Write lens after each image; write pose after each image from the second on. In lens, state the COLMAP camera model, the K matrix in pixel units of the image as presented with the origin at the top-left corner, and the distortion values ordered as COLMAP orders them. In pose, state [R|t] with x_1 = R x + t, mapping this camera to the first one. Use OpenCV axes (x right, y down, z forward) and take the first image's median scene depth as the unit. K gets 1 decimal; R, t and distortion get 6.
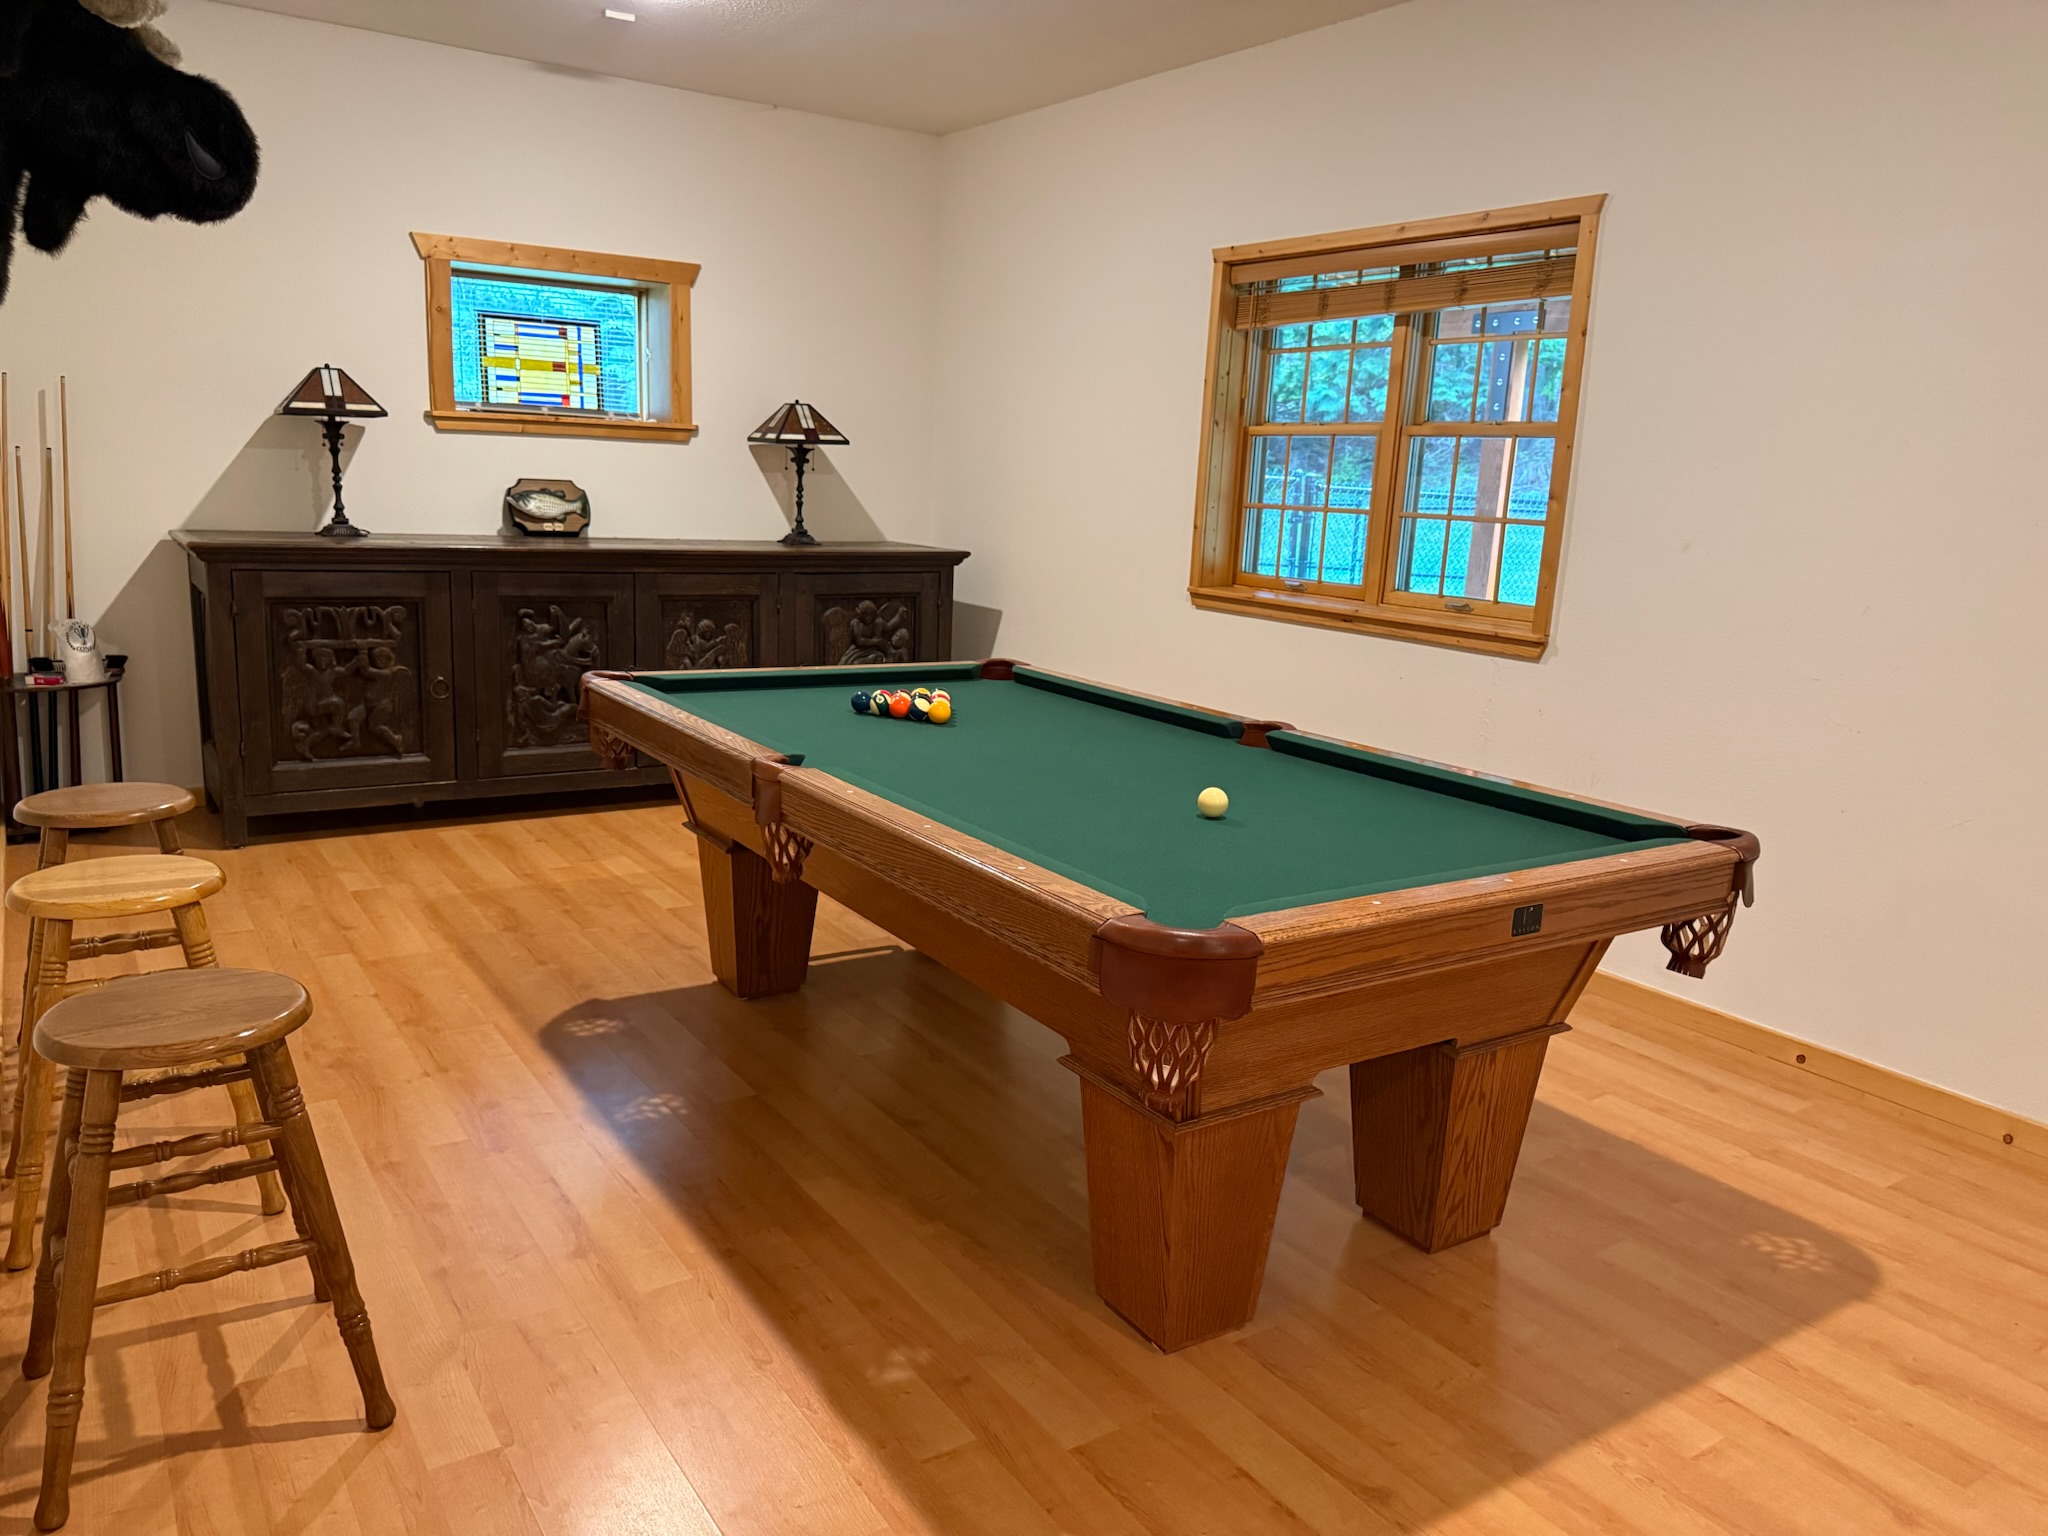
lens RADIAL K [[1444.4, 0, 1020.5], [0, 1444.4, 771.3], [0, 0, 1]] dist [0.028512, -0.031913]
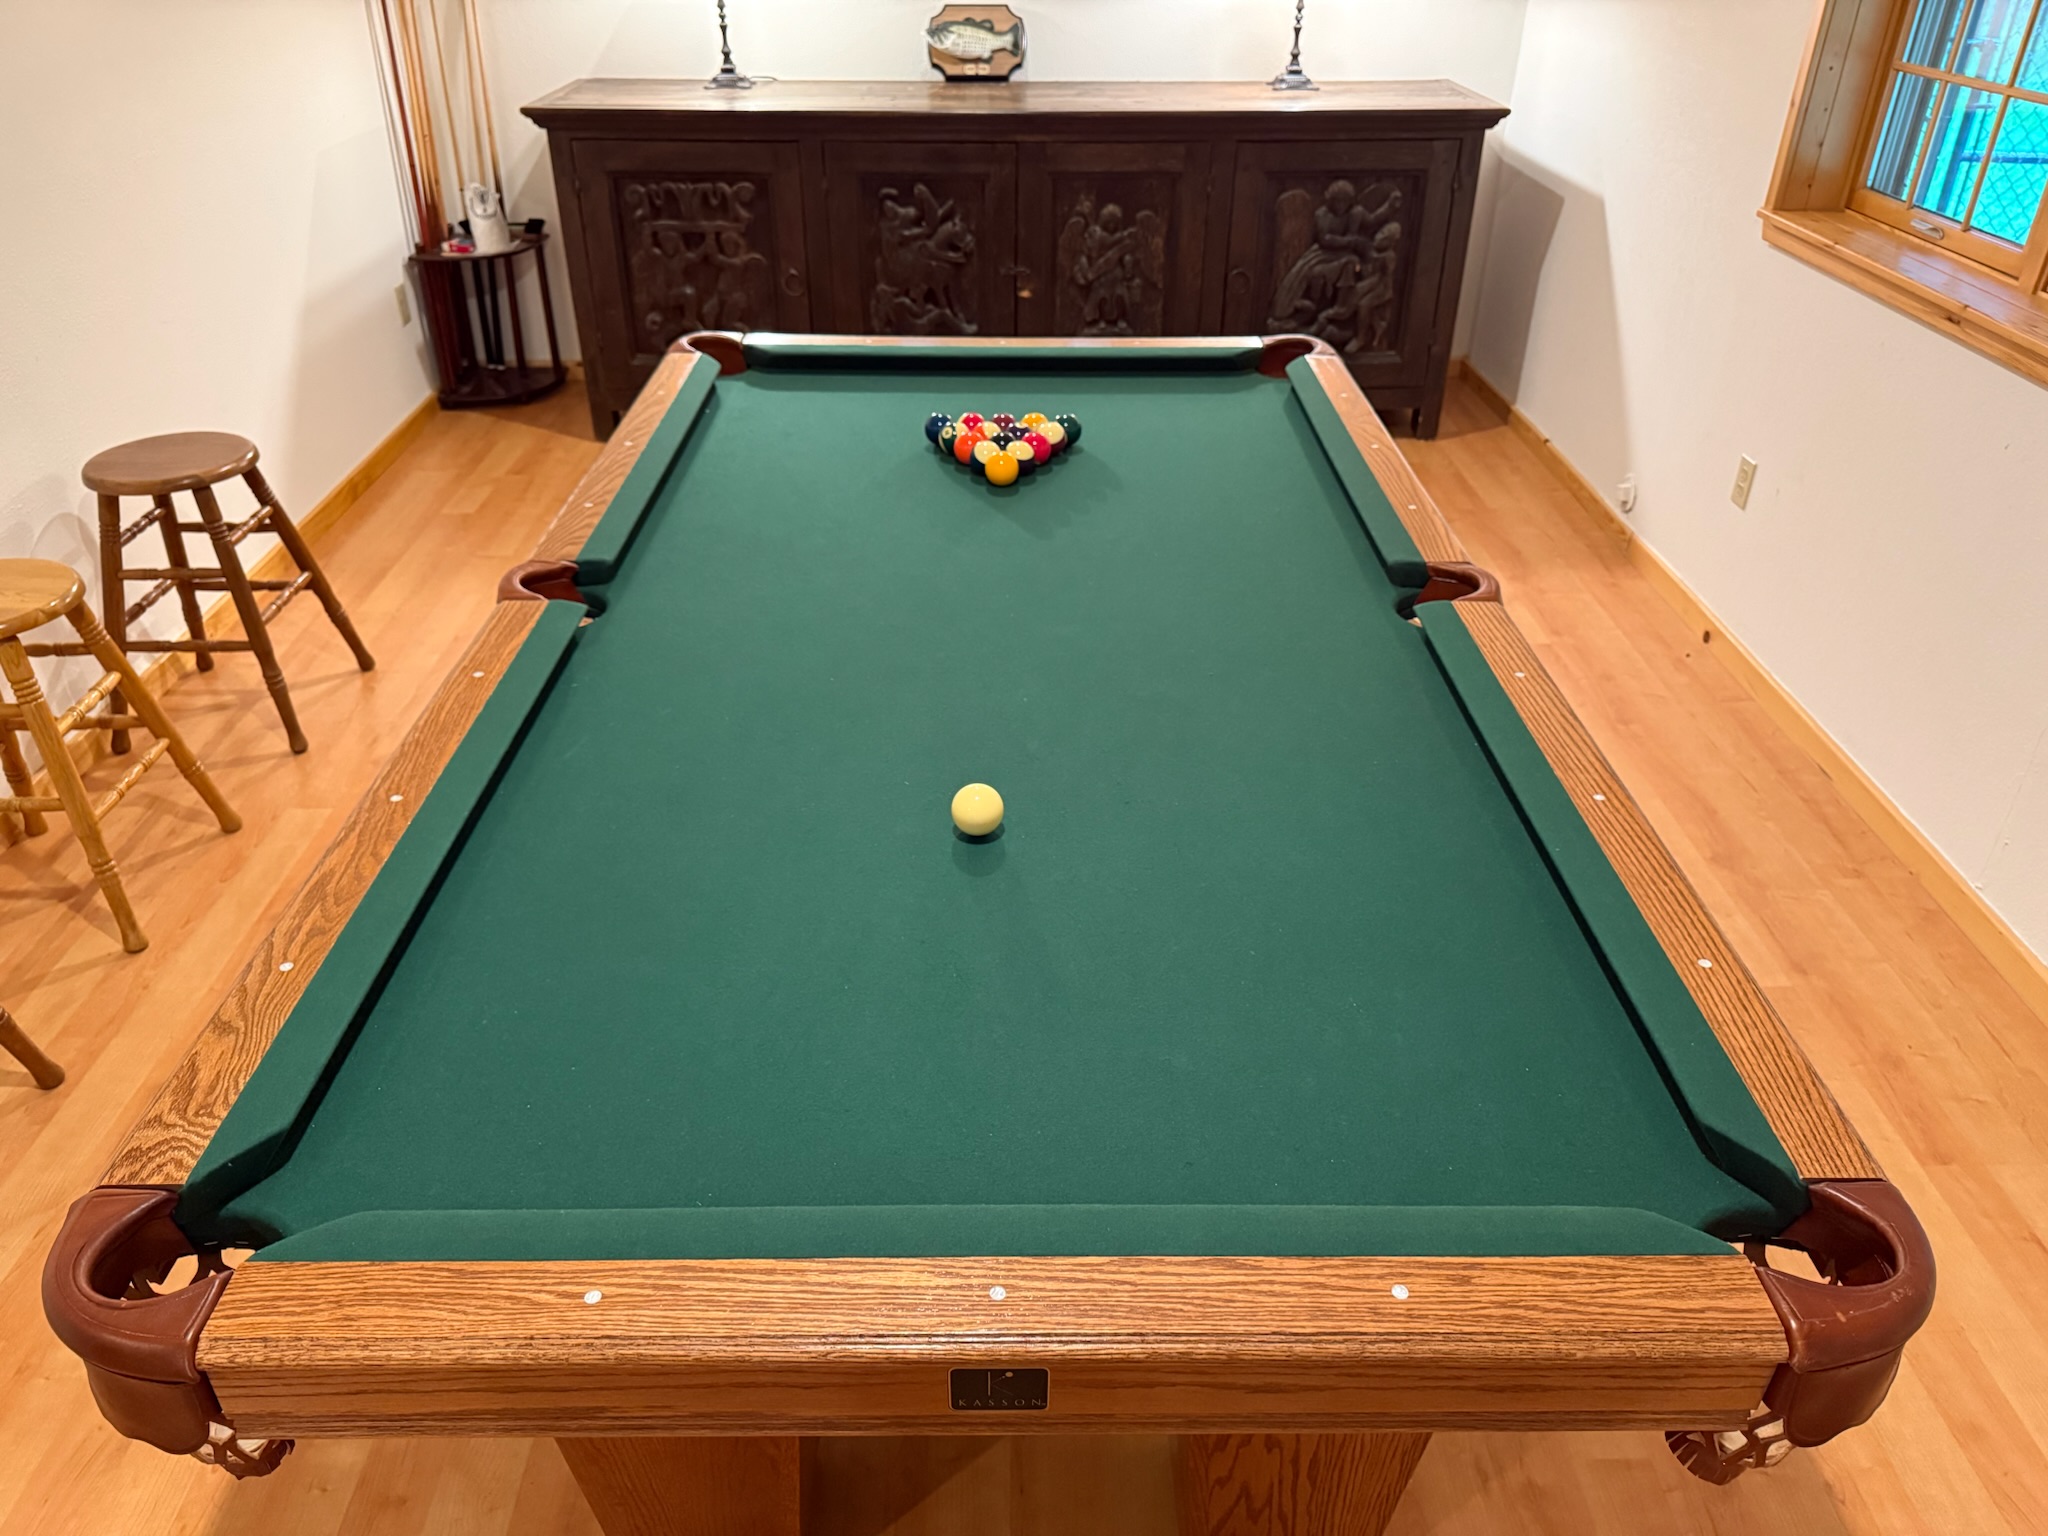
lens RADIAL K [[1444.4, 0, 1028.1], [0, 1444.4, 771.4], [0, 0, 1]] dist [0.028512, -0.031913]
pose [[0.844972, 0.246056, -0.474845, 0.209264], [-0.074491, 0.933370, 0.351100, -0.096653], [0.529597, -0.261298, 0.807001, 0.270998]]
